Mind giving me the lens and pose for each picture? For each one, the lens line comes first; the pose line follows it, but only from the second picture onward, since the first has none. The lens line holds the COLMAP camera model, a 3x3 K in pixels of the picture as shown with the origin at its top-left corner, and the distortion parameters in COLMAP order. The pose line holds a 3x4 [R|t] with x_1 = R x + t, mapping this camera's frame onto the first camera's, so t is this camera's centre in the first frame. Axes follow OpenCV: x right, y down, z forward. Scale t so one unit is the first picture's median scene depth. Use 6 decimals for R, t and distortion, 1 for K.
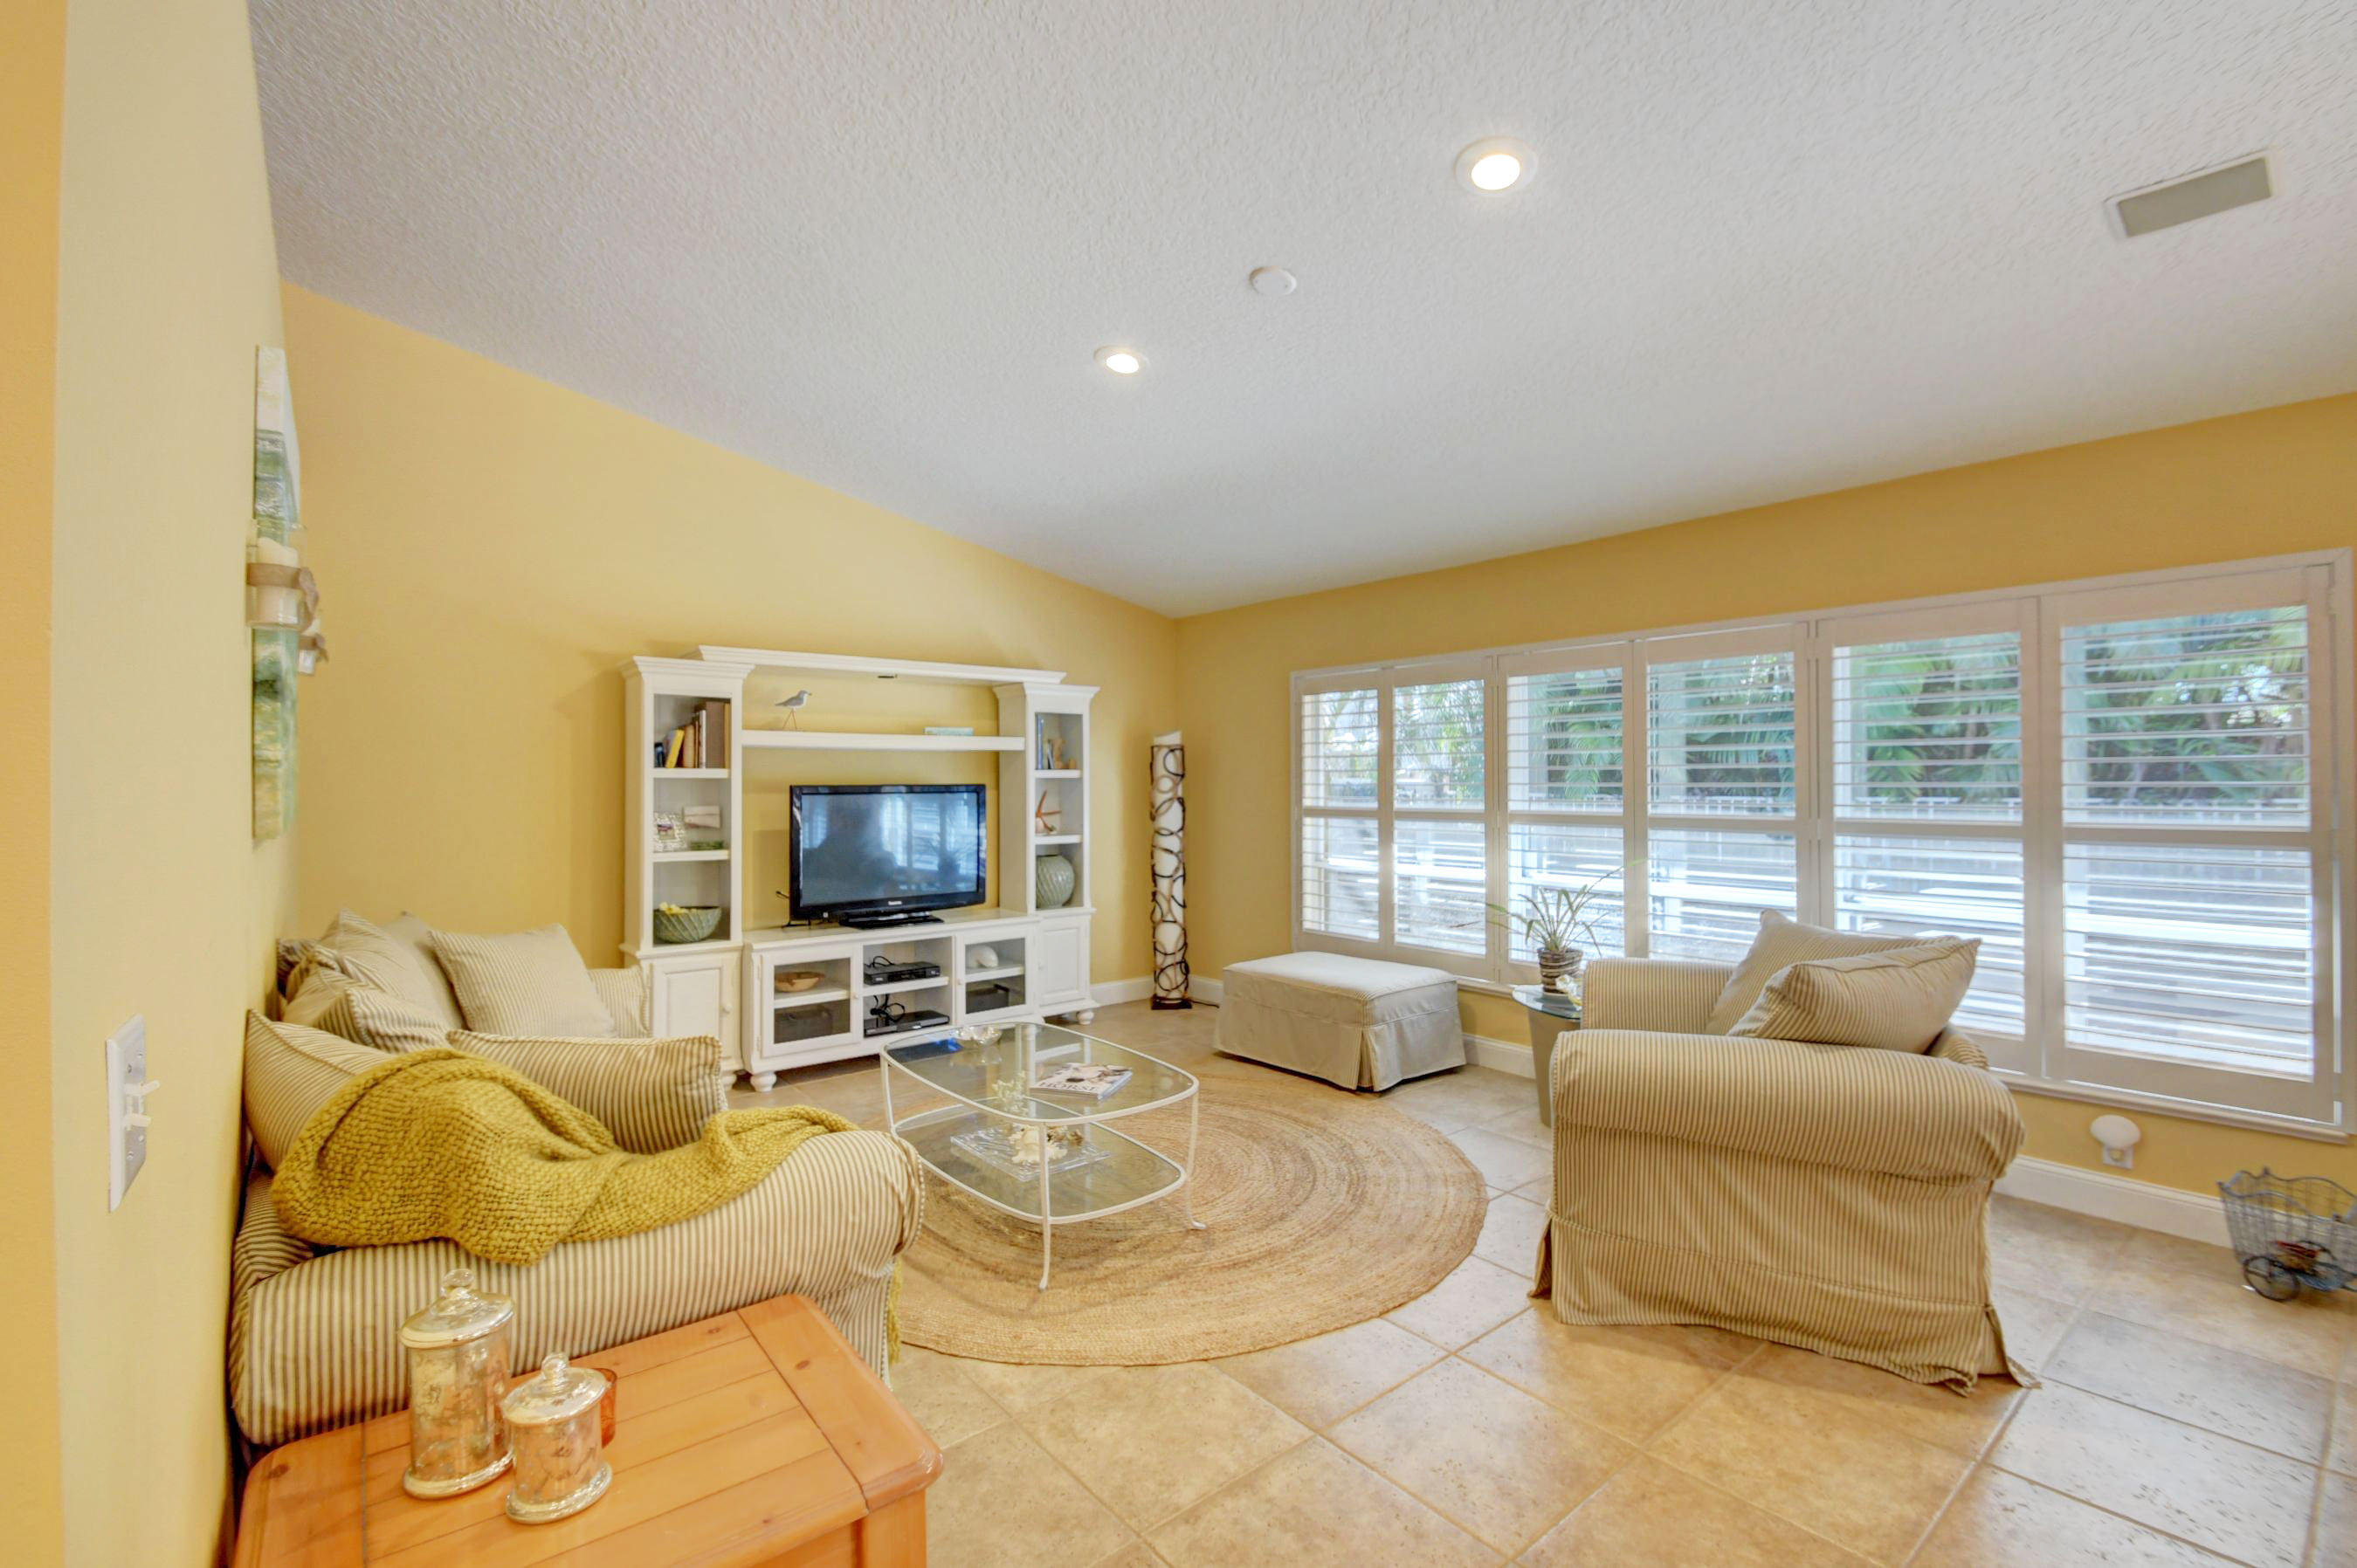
lens RADIAL K [[1040.2, 0, 1196.3], [0, 1040.2, 778.4], [0, 0, 1]] dist [0.003373, -0.008300]
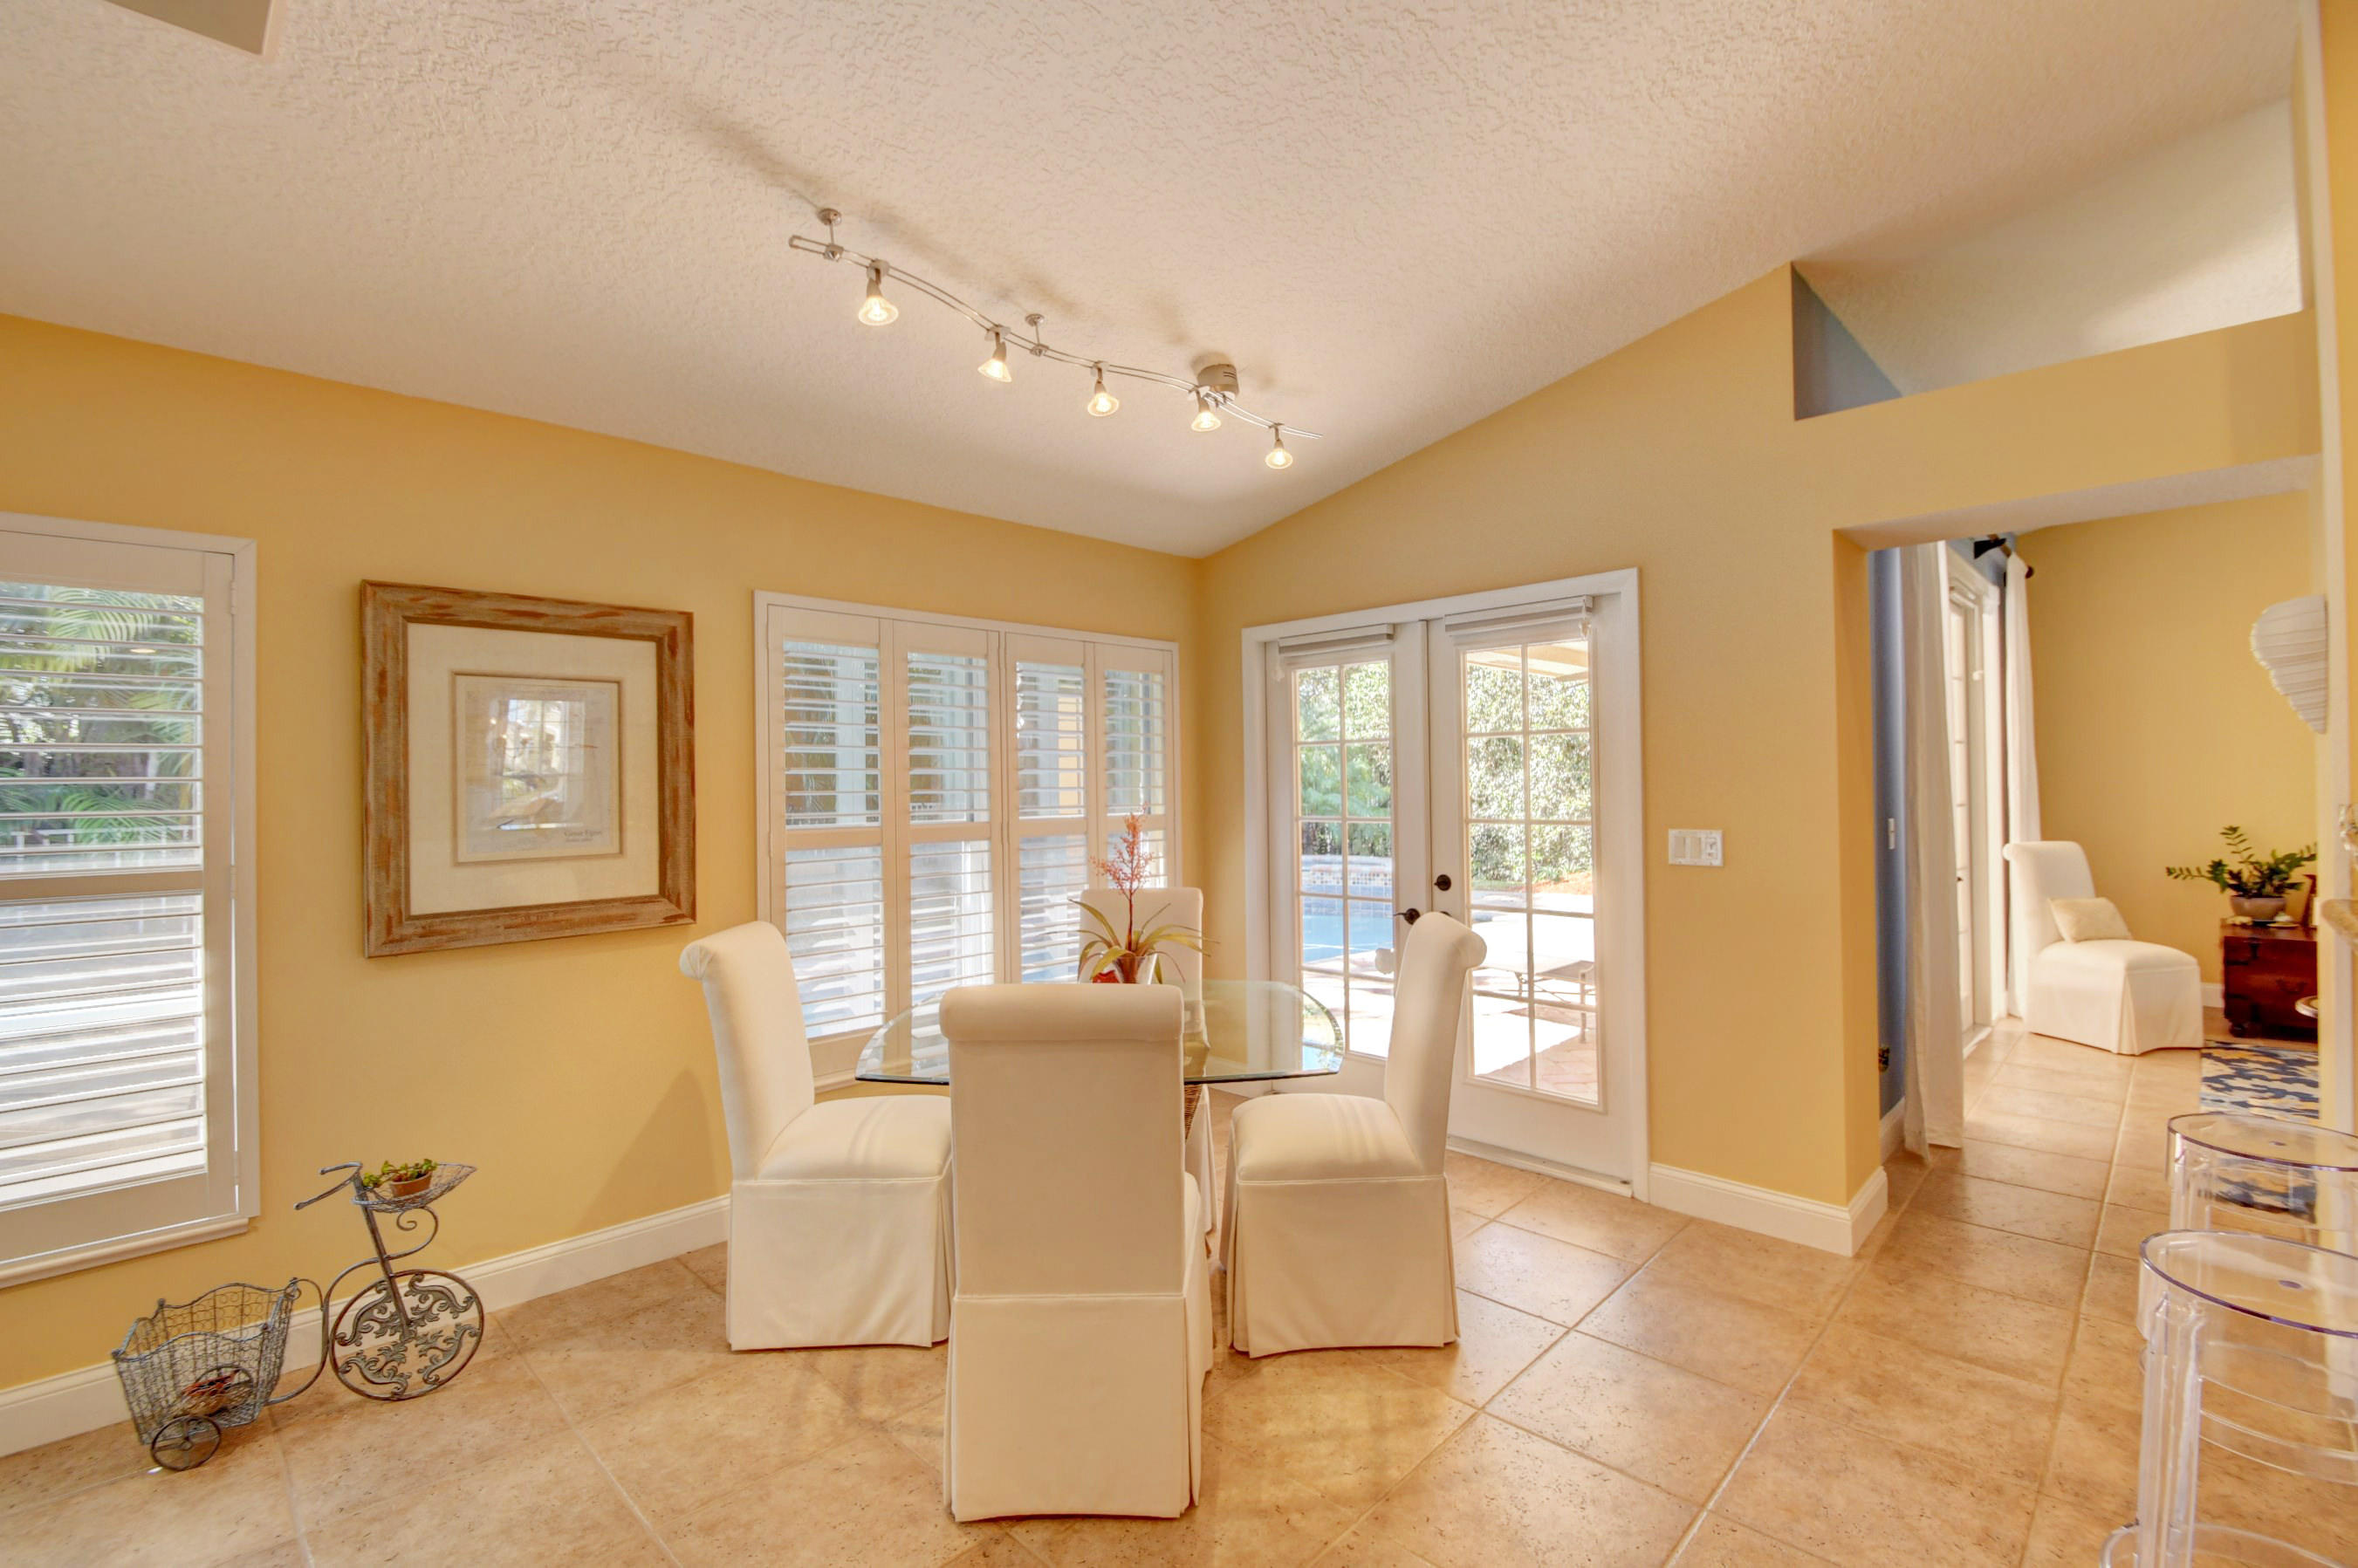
lens RADIAL K [[1040.7, 0, 1191.8], [0, 1040.7, 773.4], [0, 0, 1]] dist [0.003373, -0.008300]
pose [[-0.112012, 0.020052, 0.993505, 0.101210], [0.011170, 0.999759, -0.018918, -0.001108], [-0.993644, 0.008978, -0.112208, 0.195808]]
